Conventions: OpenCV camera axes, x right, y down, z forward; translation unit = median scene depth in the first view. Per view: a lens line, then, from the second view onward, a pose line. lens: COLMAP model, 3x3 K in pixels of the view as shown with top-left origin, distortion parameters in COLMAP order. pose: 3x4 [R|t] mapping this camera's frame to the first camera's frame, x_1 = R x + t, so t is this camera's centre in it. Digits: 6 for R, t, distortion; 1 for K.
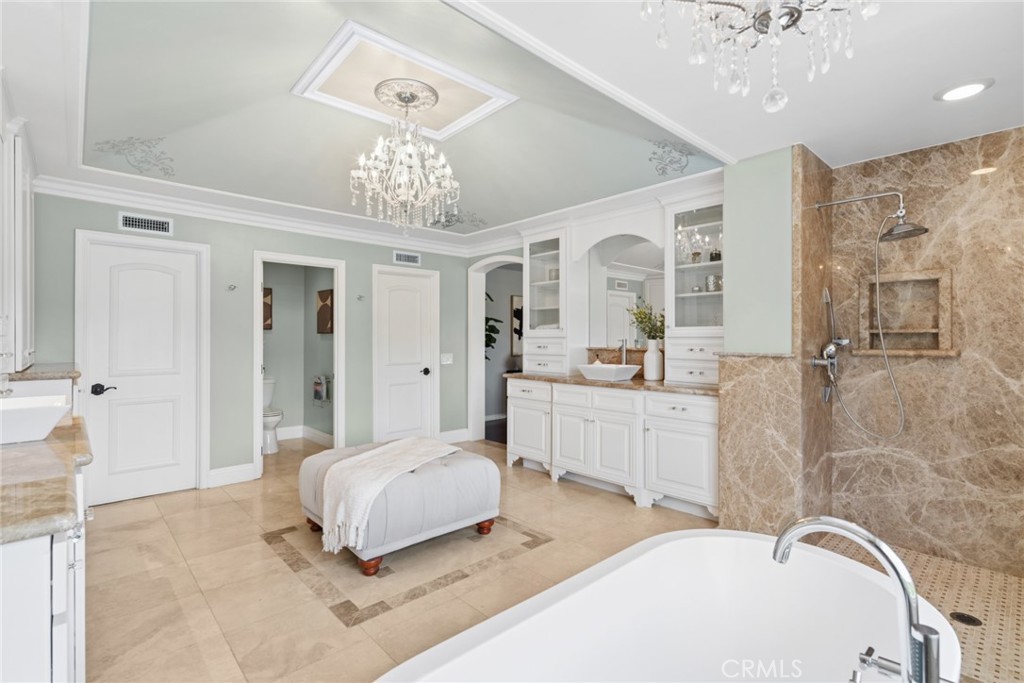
lens RADIAL K [[472.2, 0, 510.3], [0, 472.2, 337.8], [0, 0, 1]] dist [0.002724, 0.000475]
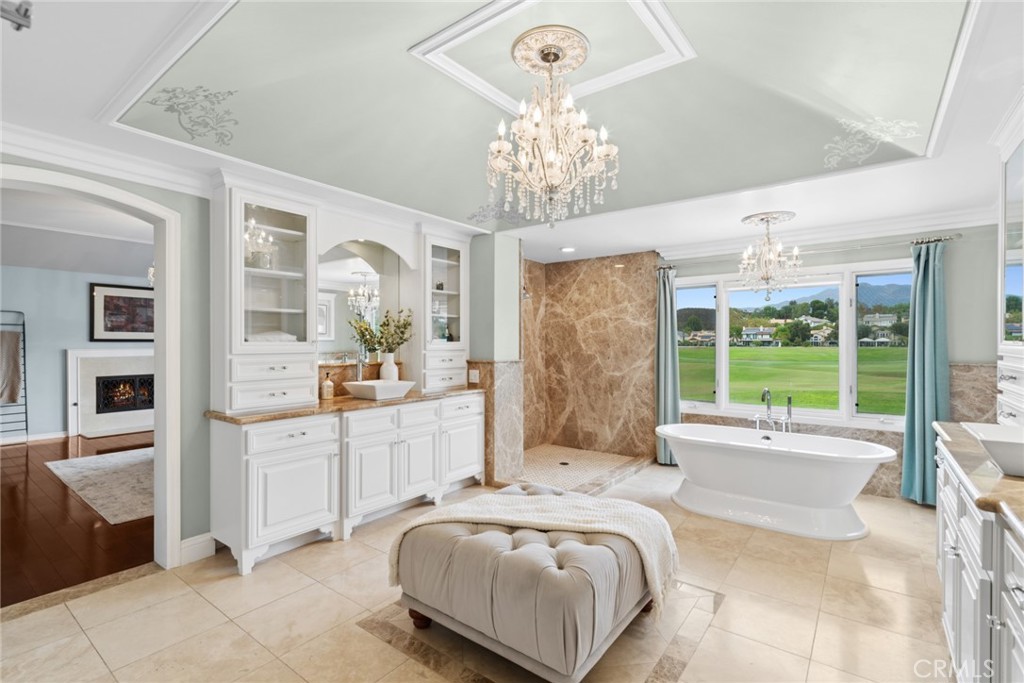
lens RADIAL K [[472.2, 0, 510.2], [0, 472.2, 342.9], [0, 0, 1]] dist [0.002724, 0.000475]
pose [[-0.179160, -0.002494, 0.983817, -0.792780], [0.001393, 0.999995, 0.002789, -0.021925], [-0.983819, 0.001870, -0.179155, 0.967815]]
